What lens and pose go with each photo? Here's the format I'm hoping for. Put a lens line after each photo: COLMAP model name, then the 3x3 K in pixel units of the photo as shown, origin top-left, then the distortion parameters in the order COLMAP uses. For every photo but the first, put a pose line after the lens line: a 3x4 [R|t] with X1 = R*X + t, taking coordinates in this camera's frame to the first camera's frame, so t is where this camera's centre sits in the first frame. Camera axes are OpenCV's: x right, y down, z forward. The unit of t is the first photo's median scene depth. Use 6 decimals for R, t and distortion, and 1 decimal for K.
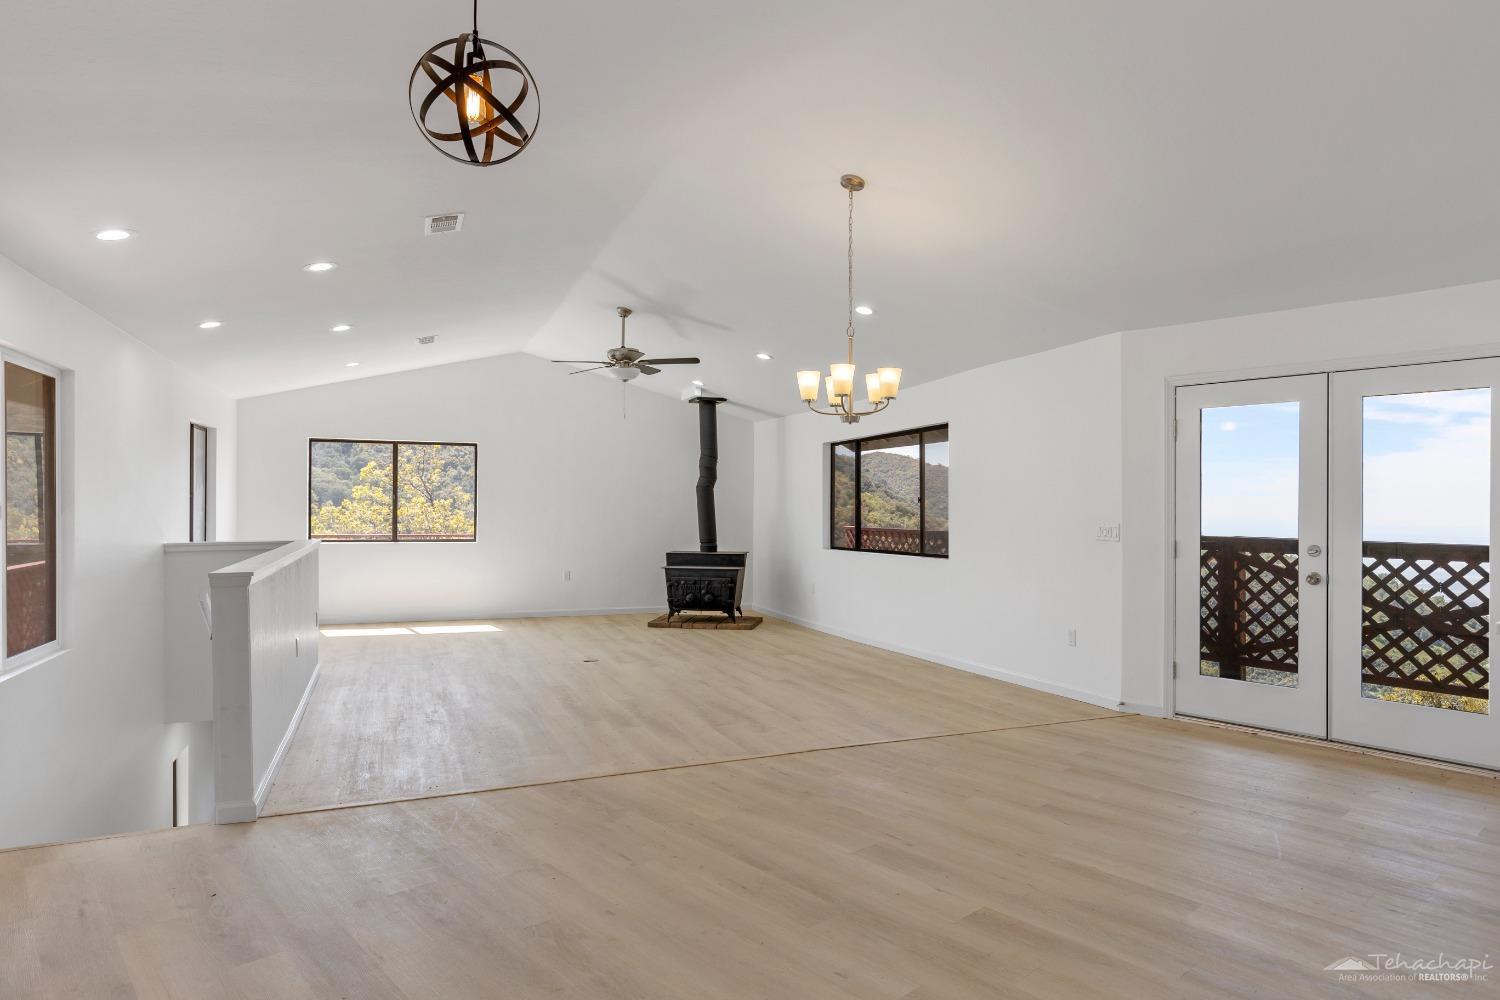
lens RADIAL K [[891.0, 0, 760.6], [0, 891.0, 504.2], [0, 0, 1]] dist [0.001403, 0.000493]
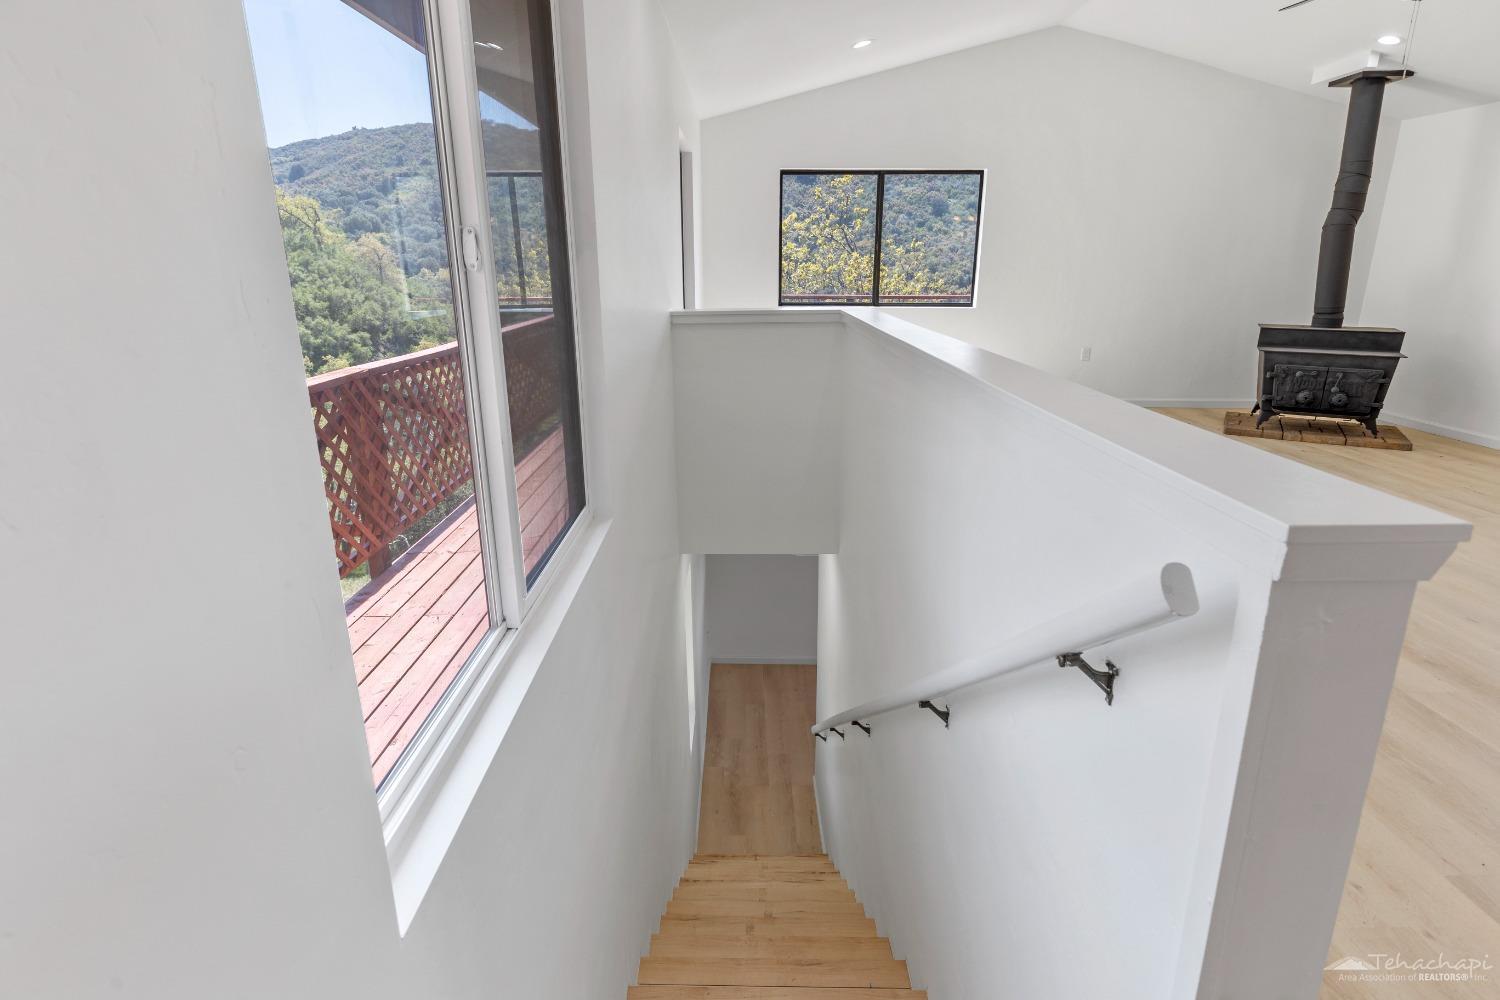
lens RADIAL K [[790.8, 0, 752.4], [0, 790.8, 501.5], [0, 0, 1]] dist [-0.001074, 0.000110]
pose [[0.930592, 0.099932, -0.352155, -0.307301], [0.005388, 0.958172, 0.286141, 0.008204], [0.366019, -0.268178, 0.891129, 0.348784]]
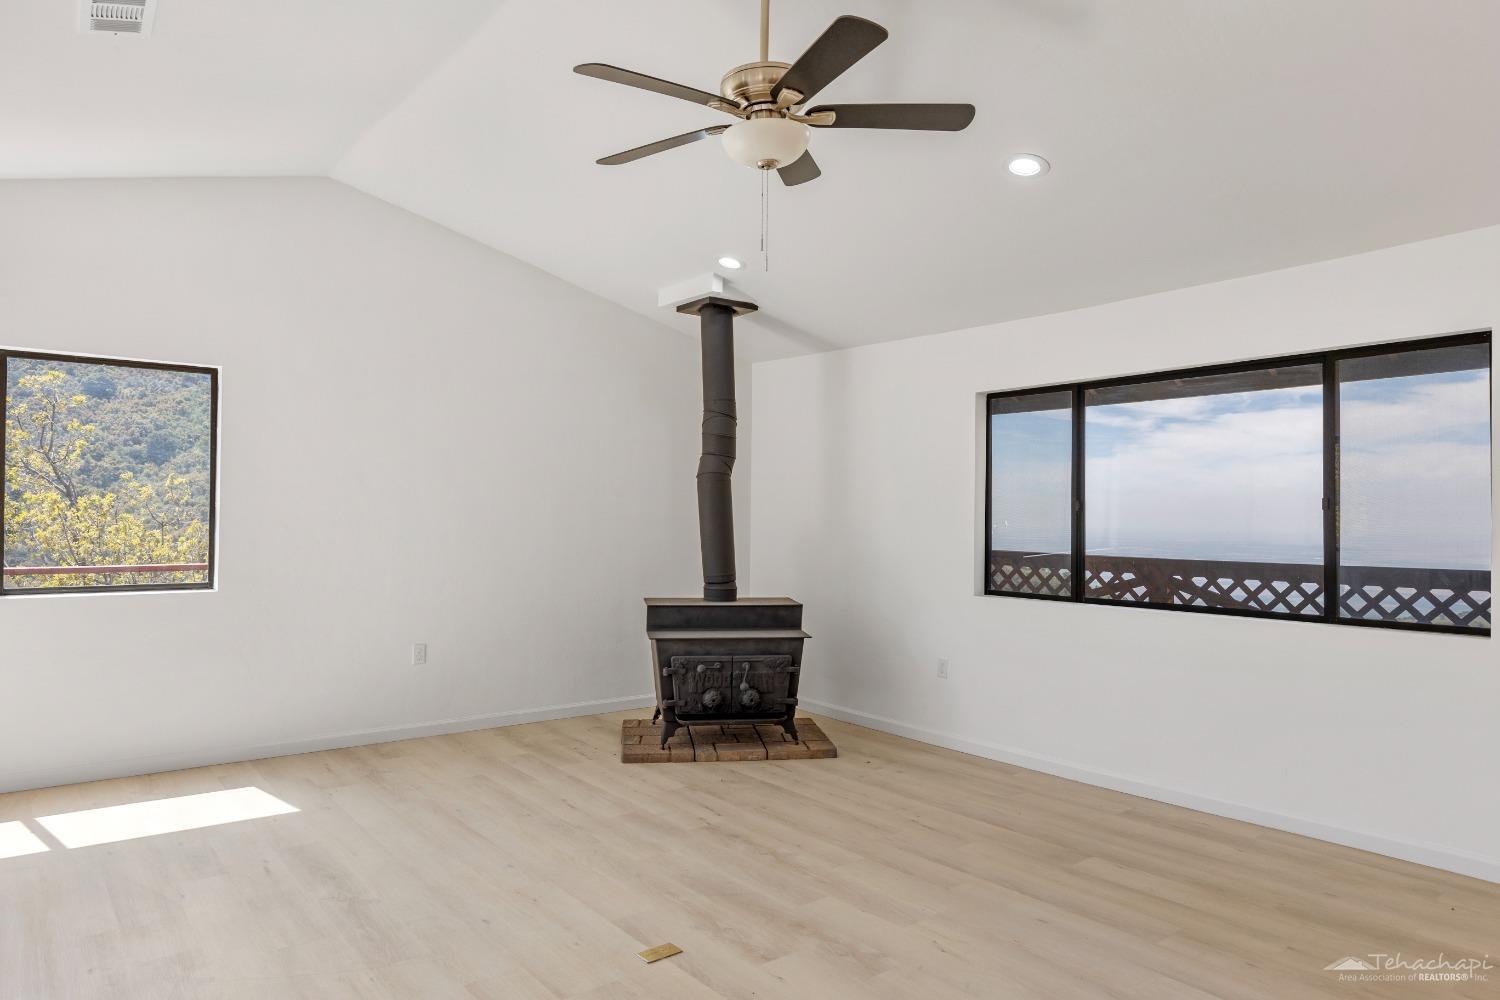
lens RADIAL K [[936.5, 0, 758.1], [0, 936.5, 508.1], [0, 0, 1]] dist [0.009364, 0.001108]
pose [[0.956928, 0.006340, 0.290255, -0.251539], [-0.006892, 0.999976, 0.000879, -0.000784], [-0.290243, -0.002842, 0.956949, 0.607837]]
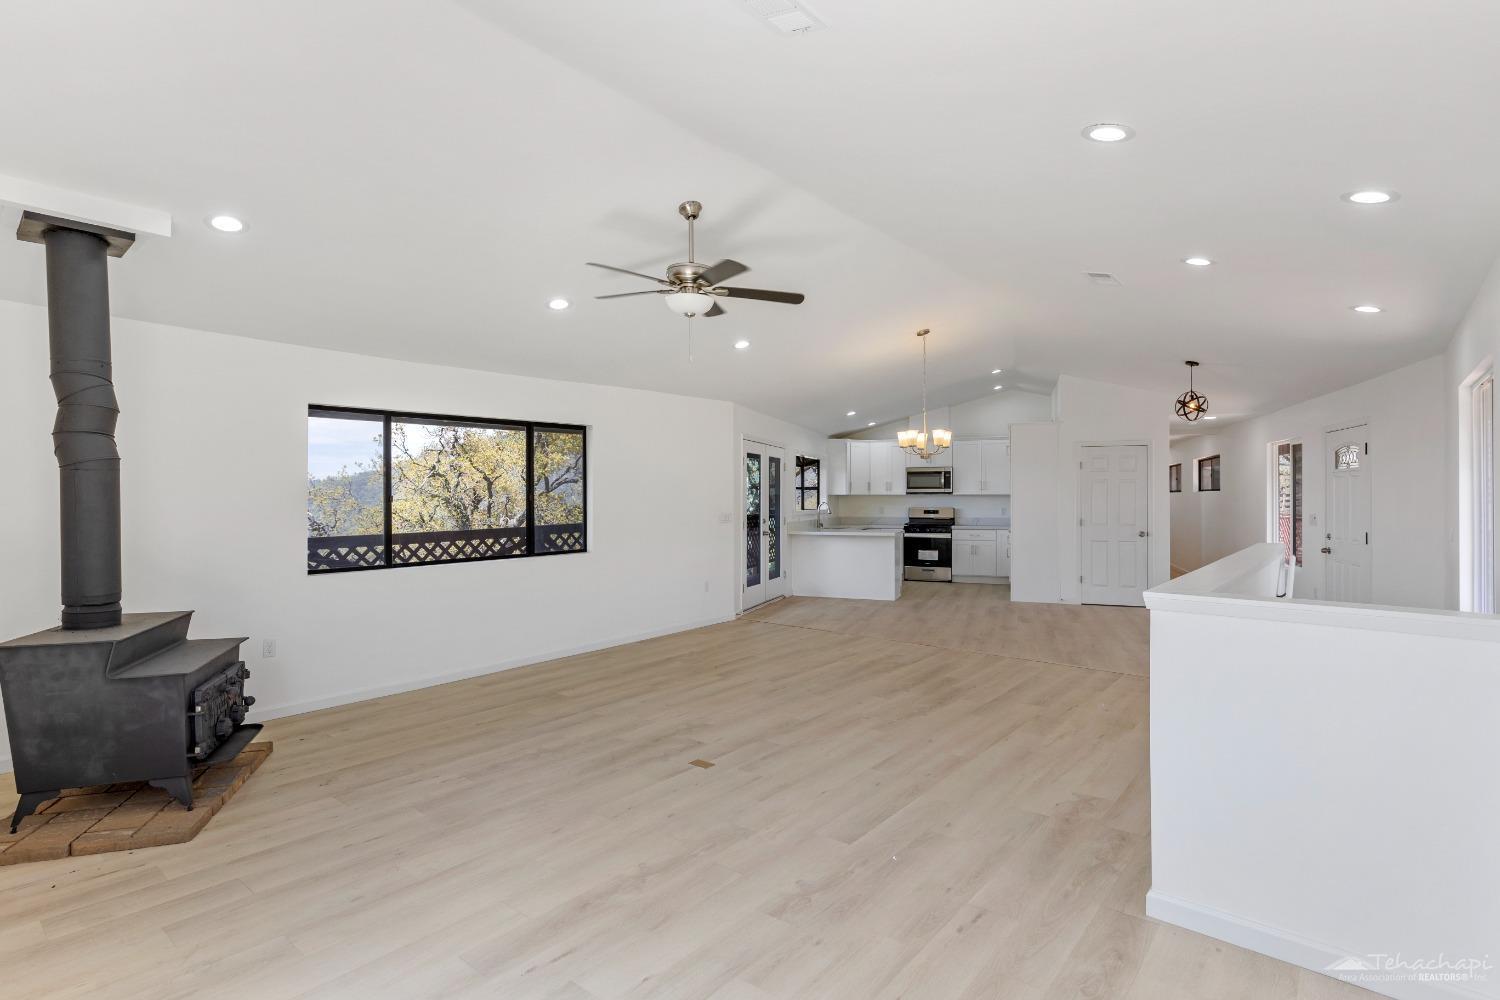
lens RADIAL K [[734.3, 0, 750.0], [0, 734.3, 500.0], [0, 0, 1]] dist [-0.003072, -0.000146]
pose [[-0.470212, -0.002508, 0.882550, -0.616963], [-0.000017, 0.999996, 0.002833, -0.004207], [-0.882553, 0.001317, -0.470211, 1.153839]]
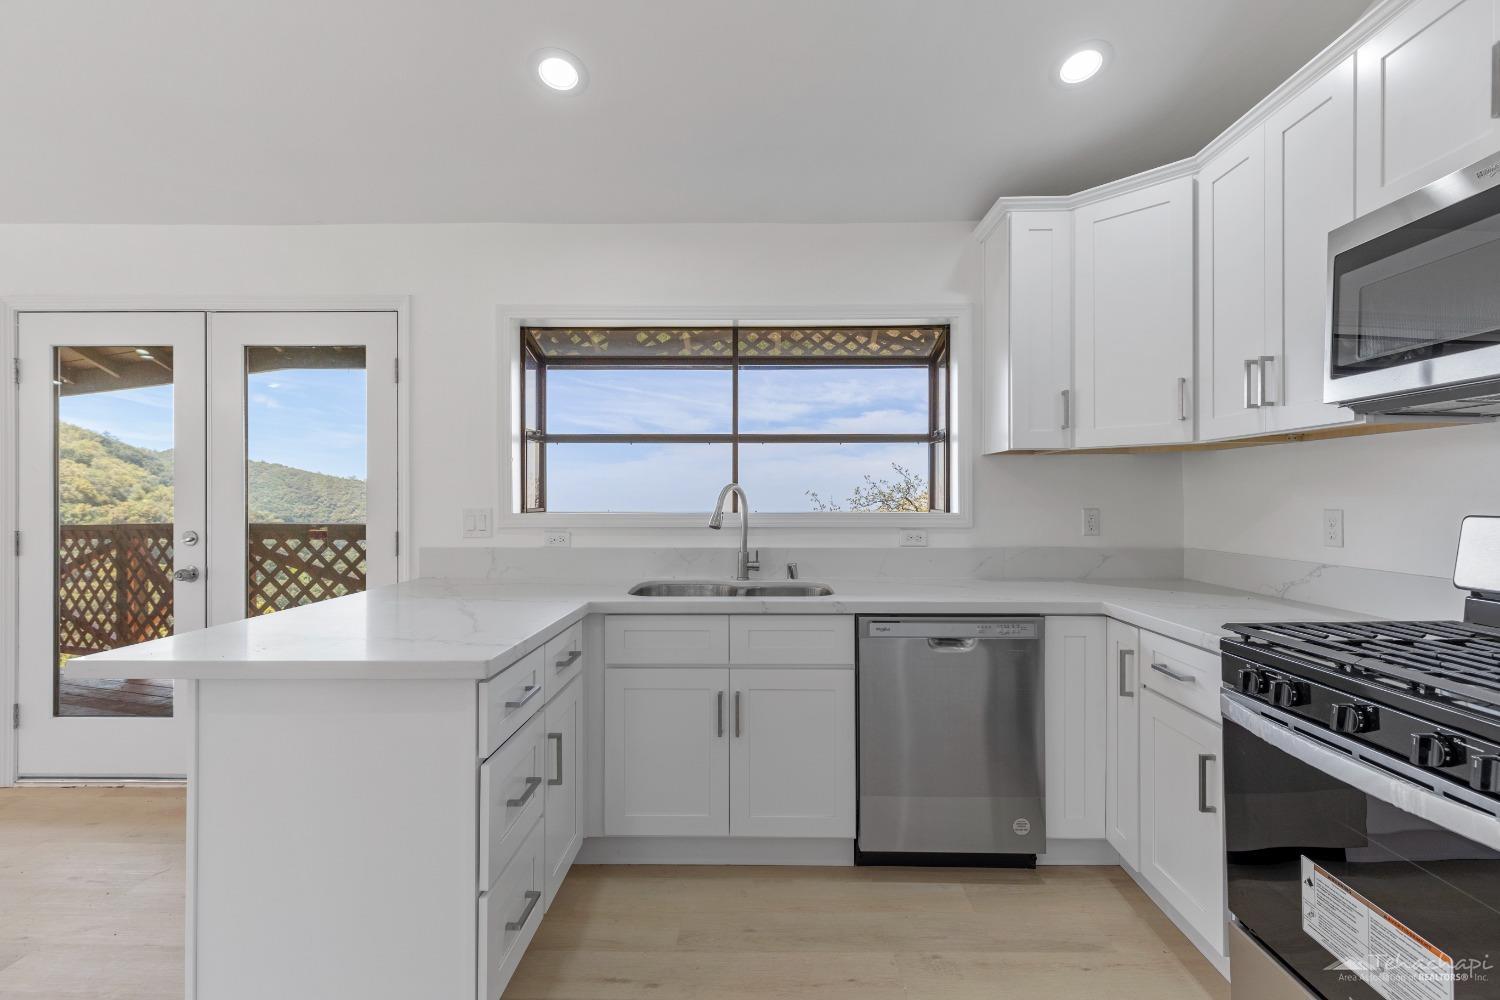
lens RADIAL K [[679.2, 0, 755.4], [0, 679.2, 496.3], [0, 0, 1]] dist [0.002588, 0.000438]
pose [[0.680416, -0.001989, 0.732823, 0.313700], [0.003606, 0.999993, -0.000634, 0.010710], [-0.732817, 0.003074, 0.680419, 0.140163]]
